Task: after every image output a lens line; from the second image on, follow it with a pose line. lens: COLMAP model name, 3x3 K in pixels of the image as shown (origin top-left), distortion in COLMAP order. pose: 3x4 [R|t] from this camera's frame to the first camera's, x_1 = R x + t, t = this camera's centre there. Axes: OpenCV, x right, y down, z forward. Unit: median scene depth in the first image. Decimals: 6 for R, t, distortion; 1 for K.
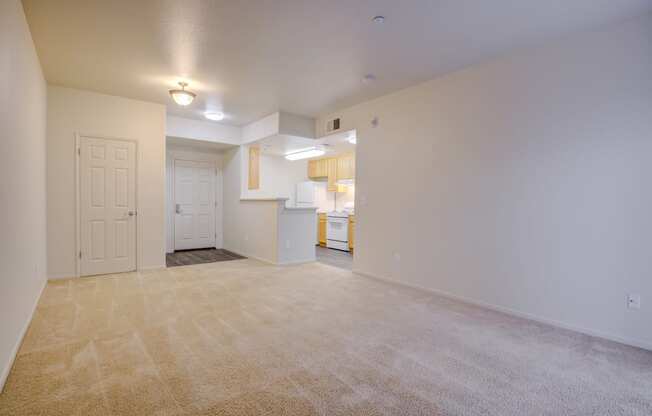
lens RADIAL K [[296.5, 0, 326.0], [0, 296.5, 208.0], [0, 0, 1]] dist [-0.001590, -0.000451]
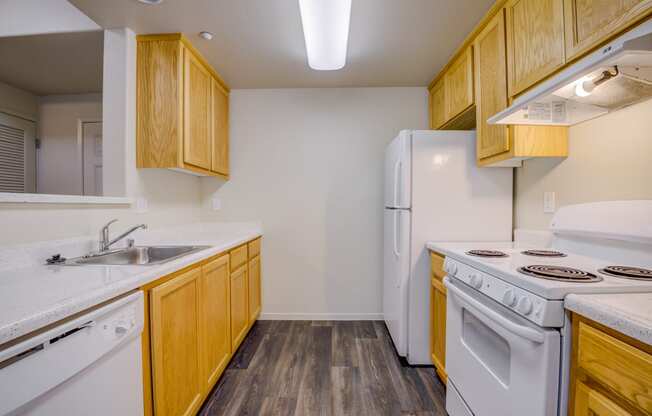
lens RADIAL K [[296.5, 0, 326.0], [0, 296.5, 208.0], [0, 0, 1]] dist [-0.001590, -0.000451]
pose [[0.754554, -0.009776, -0.656165, 0.073962], [0.002728, 0.999927, -0.011760, -0.015878], [0.656232, 0.007083, 0.754526, 0.733350]]
